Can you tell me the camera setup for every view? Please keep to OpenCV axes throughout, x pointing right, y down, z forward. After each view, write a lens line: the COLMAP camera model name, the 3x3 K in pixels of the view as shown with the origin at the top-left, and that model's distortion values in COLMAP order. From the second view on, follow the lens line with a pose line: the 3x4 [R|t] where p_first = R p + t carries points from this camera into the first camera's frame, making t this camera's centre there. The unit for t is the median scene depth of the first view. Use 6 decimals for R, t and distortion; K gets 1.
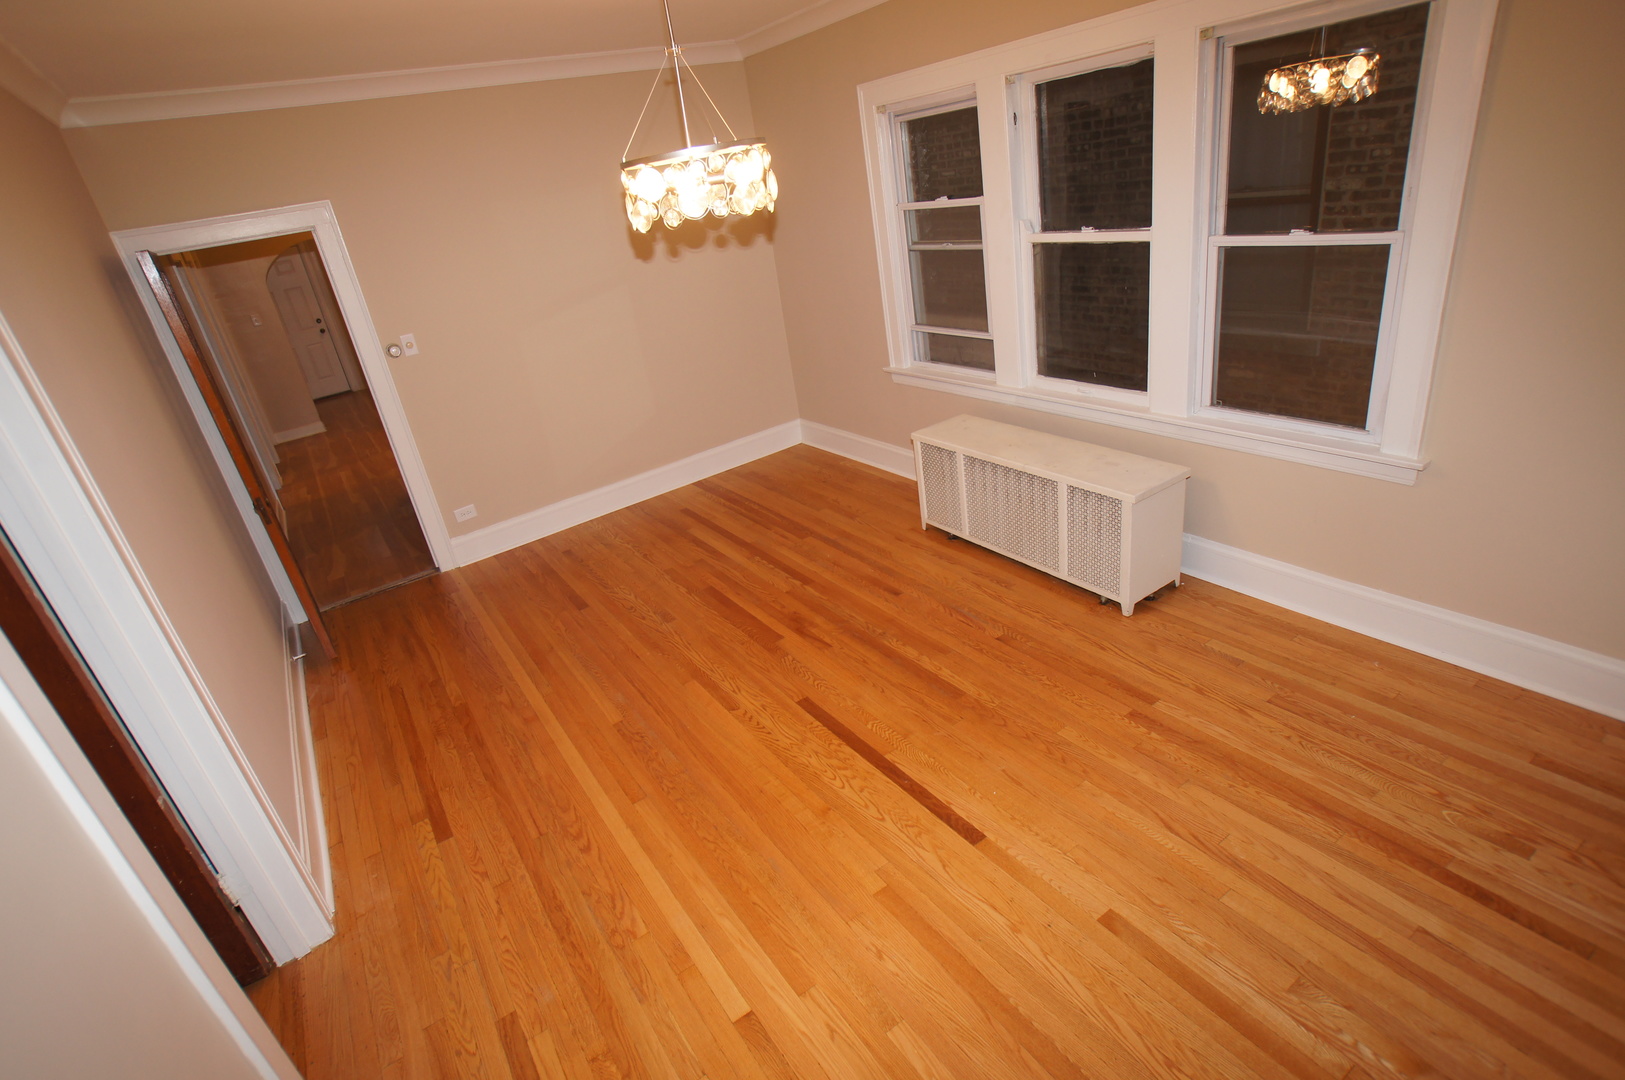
lens RADIAL K [[804.8, 0, 790.7], [0, 804.8, 544.7], [0, 0, 1]] dist [-0.079441, 0.049345]
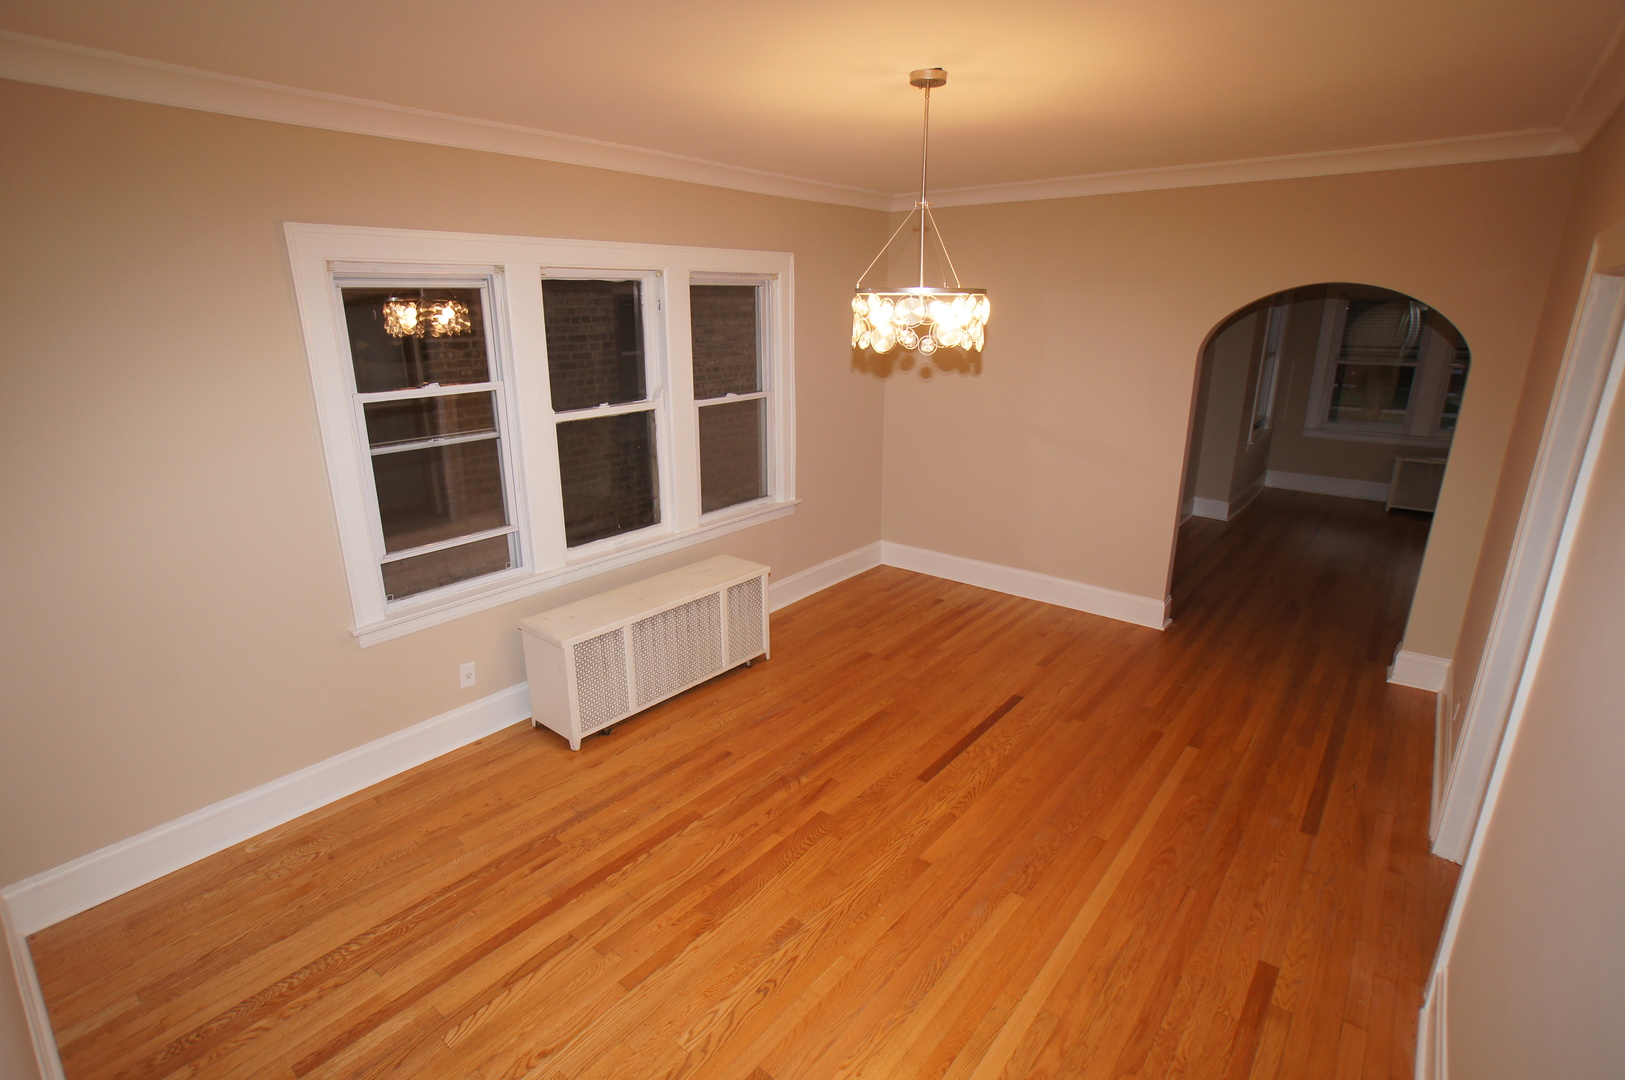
lens RADIAL K [[773.2, 0, 805.1], [0, 773.2, 538.0], [0, 0, 1]] dist [-0.041526, 0.001324]
pose [[-0.297541, -0.118300, 0.947351, -0.808278], [0.453254, 0.855831, 0.249228, -0.380237], [-0.840256, 0.503547, -0.201025, 1.073796]]
